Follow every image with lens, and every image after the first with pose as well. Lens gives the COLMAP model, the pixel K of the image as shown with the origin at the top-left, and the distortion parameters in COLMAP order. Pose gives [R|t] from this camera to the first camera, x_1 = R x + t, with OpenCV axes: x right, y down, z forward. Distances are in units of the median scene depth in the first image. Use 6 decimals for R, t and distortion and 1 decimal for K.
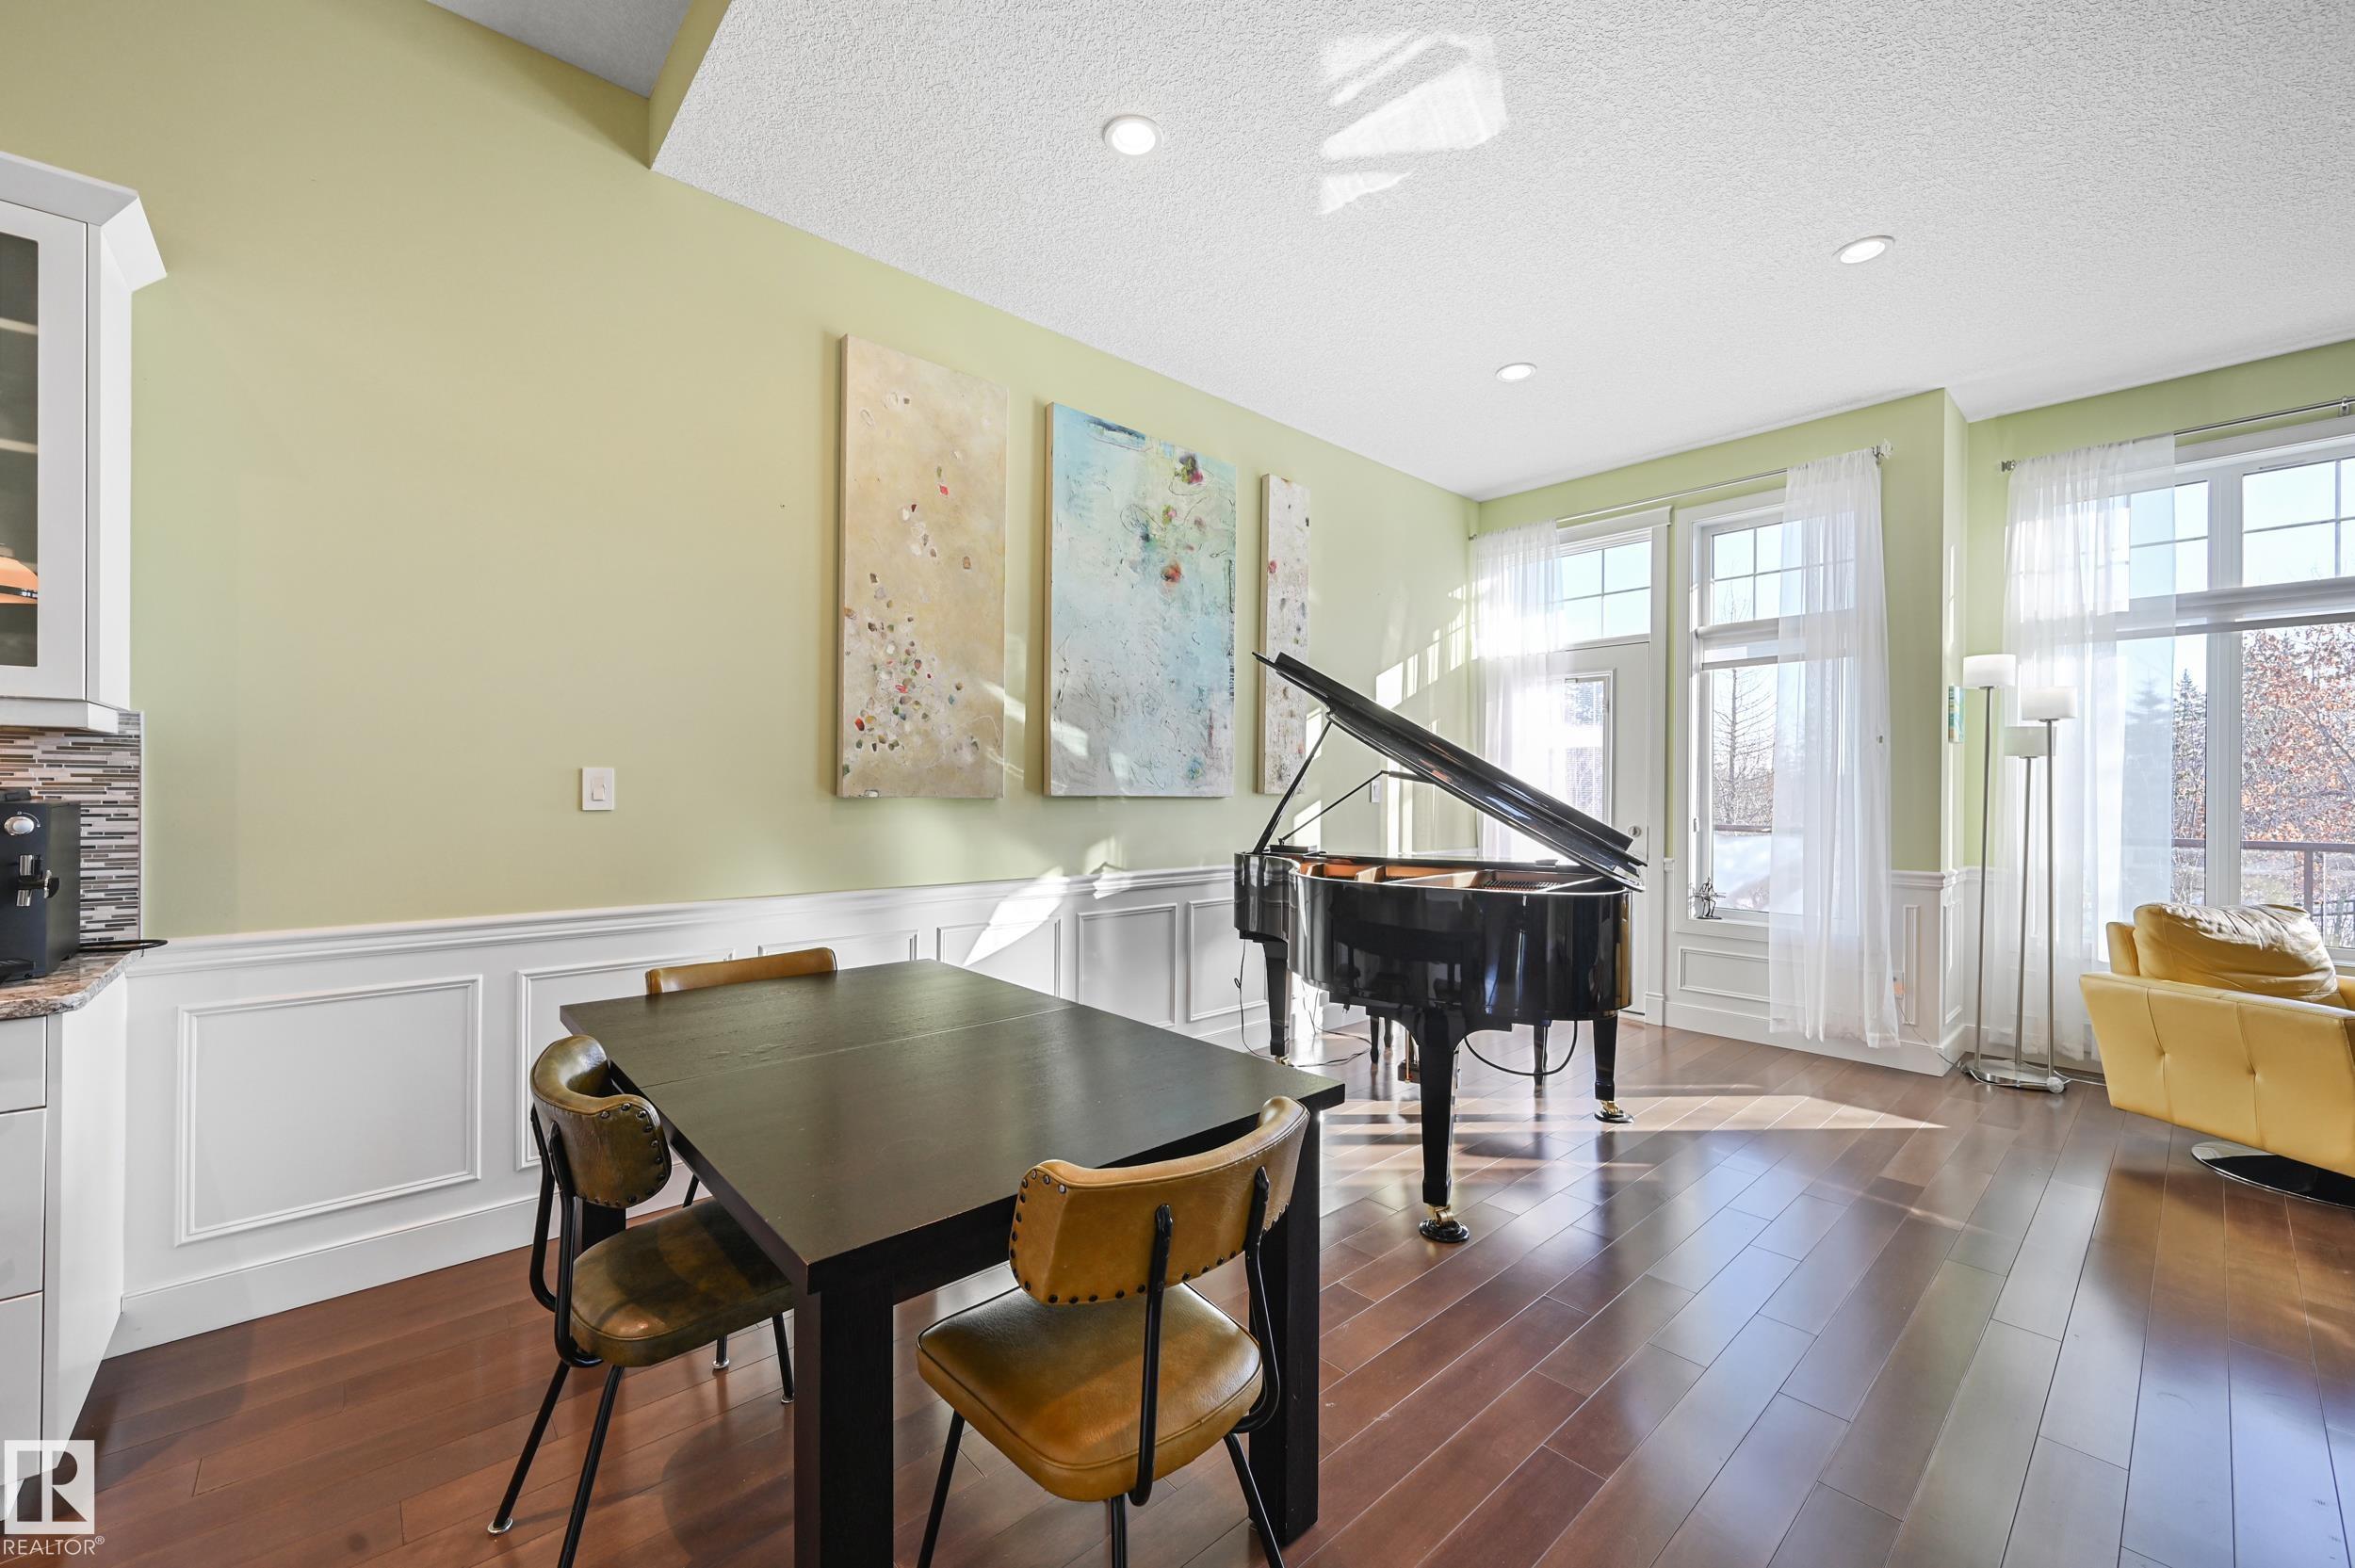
lens RADIAL K [[931.6, 0, 1175.6], [0, 931.6, 793.5], [0, 0, 1]] dist [0.000600, 0.000147]
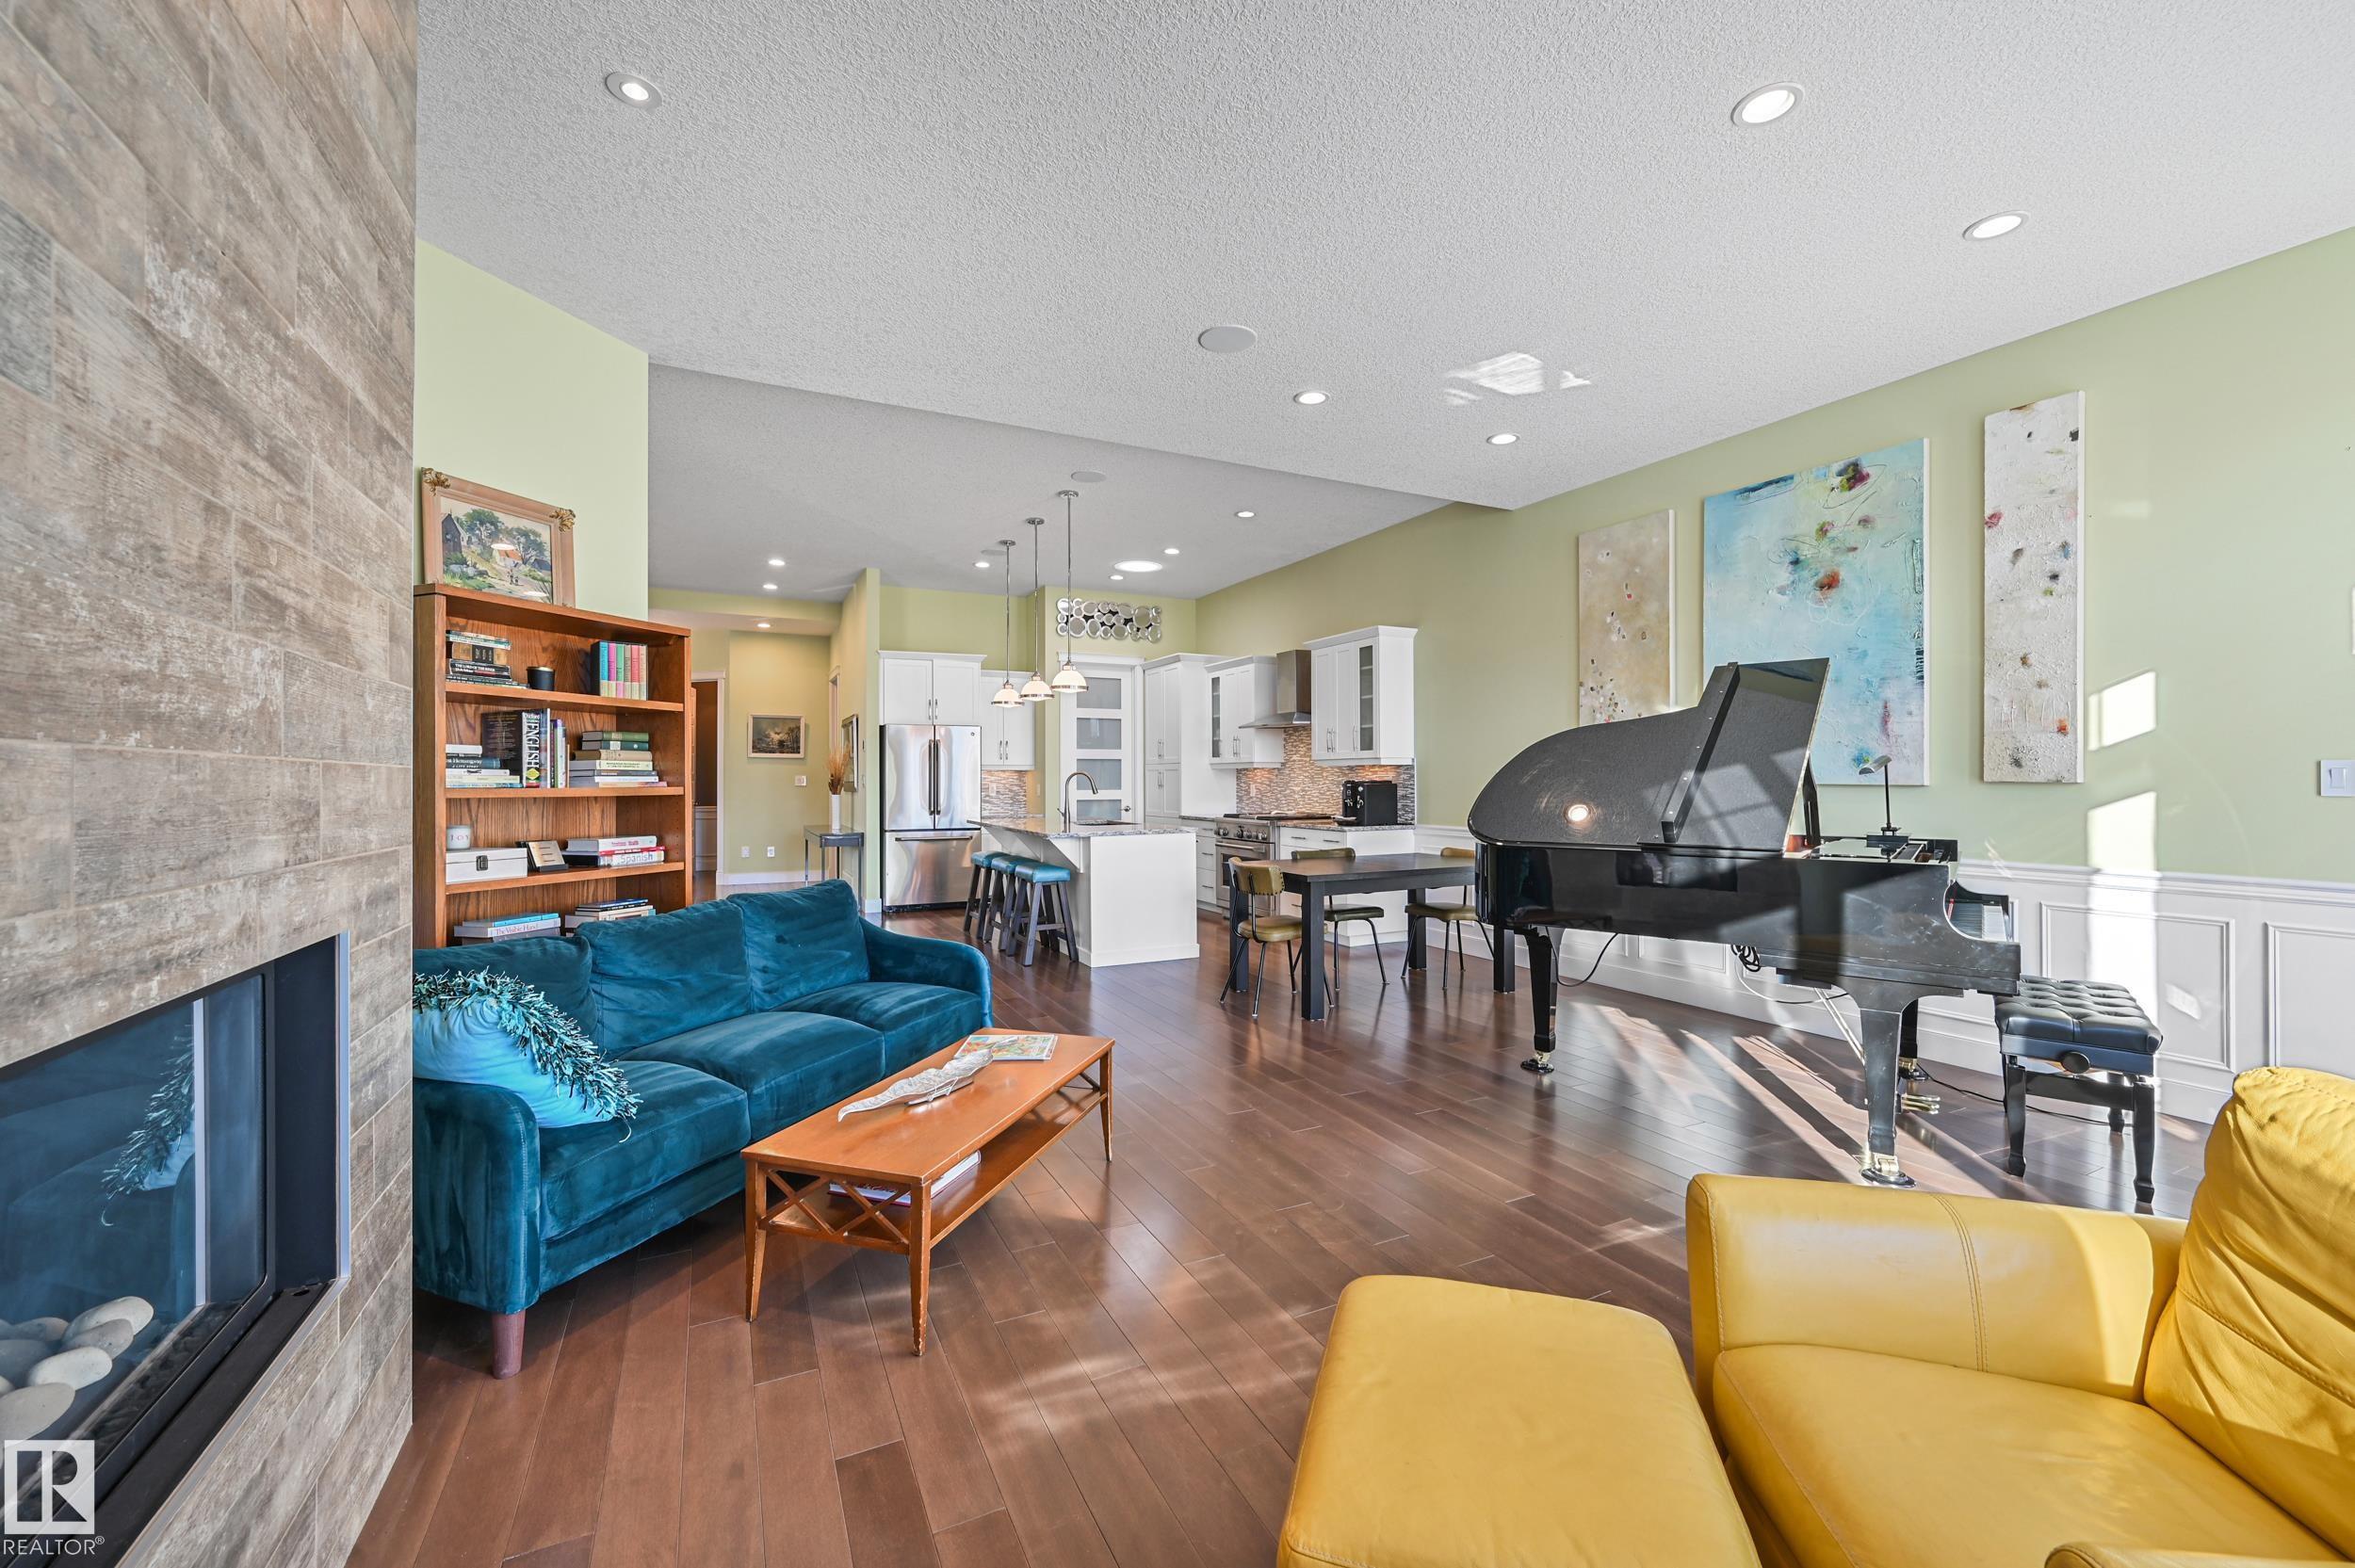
lens RADIAL K [[931.6, 0, 1171.7], [0, 931.6, 770.7], [0, 0, 1]] dist [0.000600, 0.000147]
pose [[-0.273956, -0.013513, -0.961647, 1.313949], [-0.002228, 0.999908, -0.013415, 0.004718], [0.961740, -0.001533, -0.273960, 0.573933]]
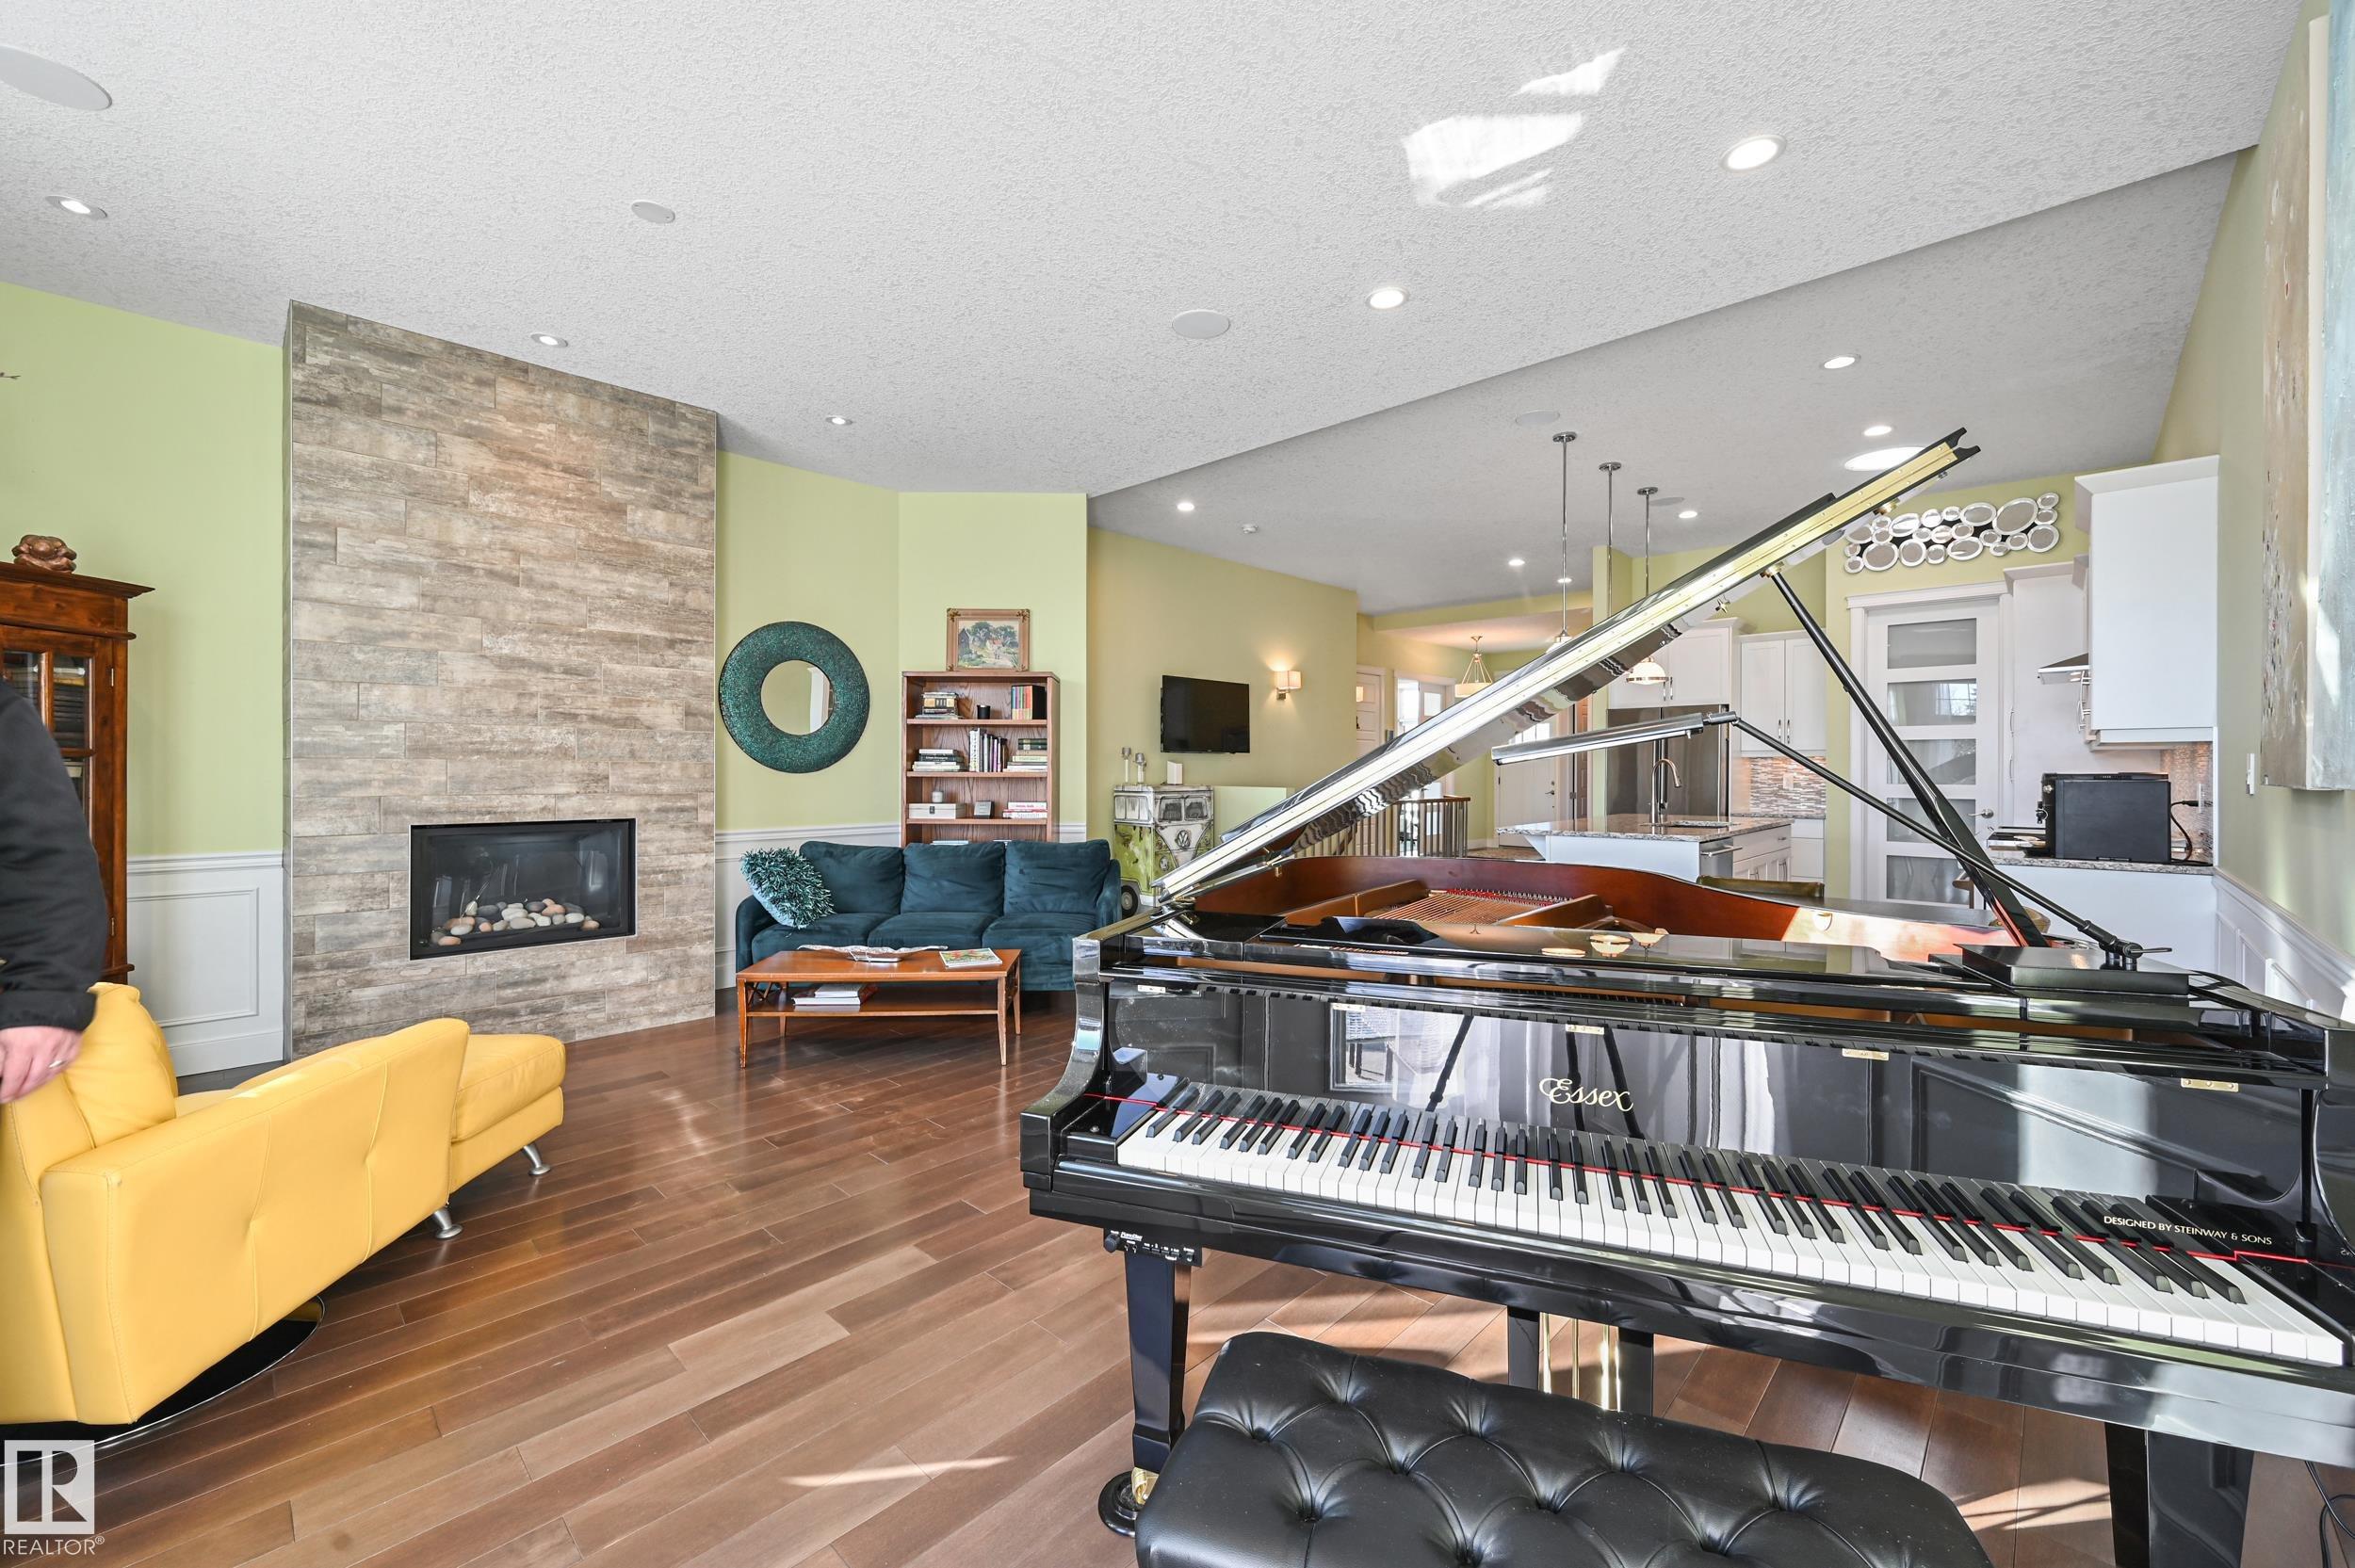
lens RADIAL K [[931.6, 0, 1186.8], [0, 931.6, 772.1], [0, 0, 1]] dist [0.000600, 0.000147]
pose [[-0.996751, -0.005917, -0.080322, 0.448018], [-0.006433, 0.999960, 0.006166, -0.001494], [0.080282, 0.006663, -0.996750, 1.337121]]
